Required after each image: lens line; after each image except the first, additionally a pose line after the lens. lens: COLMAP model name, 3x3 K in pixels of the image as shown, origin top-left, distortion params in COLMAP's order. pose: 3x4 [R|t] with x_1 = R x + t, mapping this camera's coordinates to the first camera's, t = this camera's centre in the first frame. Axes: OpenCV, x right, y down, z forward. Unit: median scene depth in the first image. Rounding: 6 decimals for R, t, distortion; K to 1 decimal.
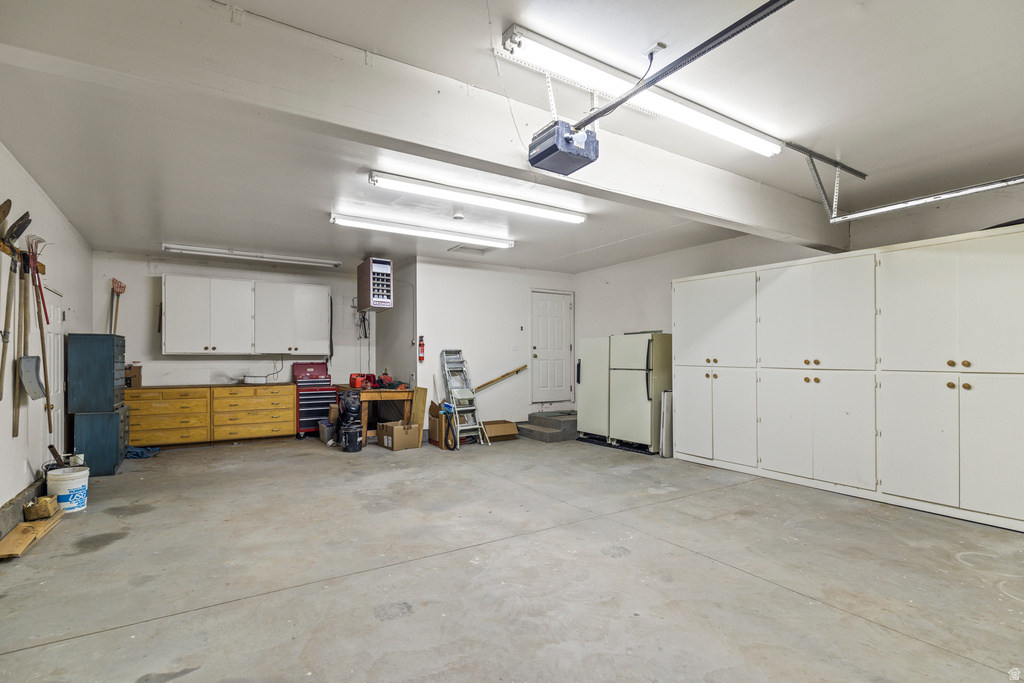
lens RADIAL K [[501.7, 0, 512.3], [0, 501.7, 347.4], [0, 0, 1]] dist [-0.003841, -0.000147]
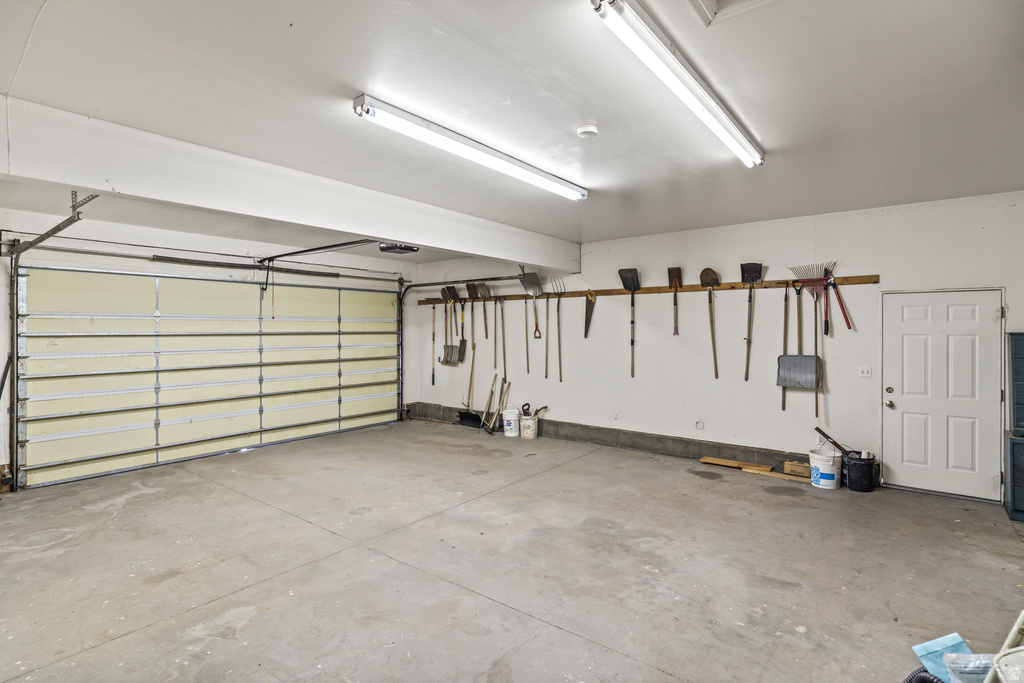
lens RADIAL K [[501.7, 0, 512.4], [0, 501.7, 336.6], [0, 0, 1]] dist [-0.003841, -0.000147]
pose [[-0.947067, 0.008604, -0.320919, 0.200037], [0.010863, 0.999927, -0.005248, -0.032562], [0.320851, -0.008456, -0.947092, 1.921364]]
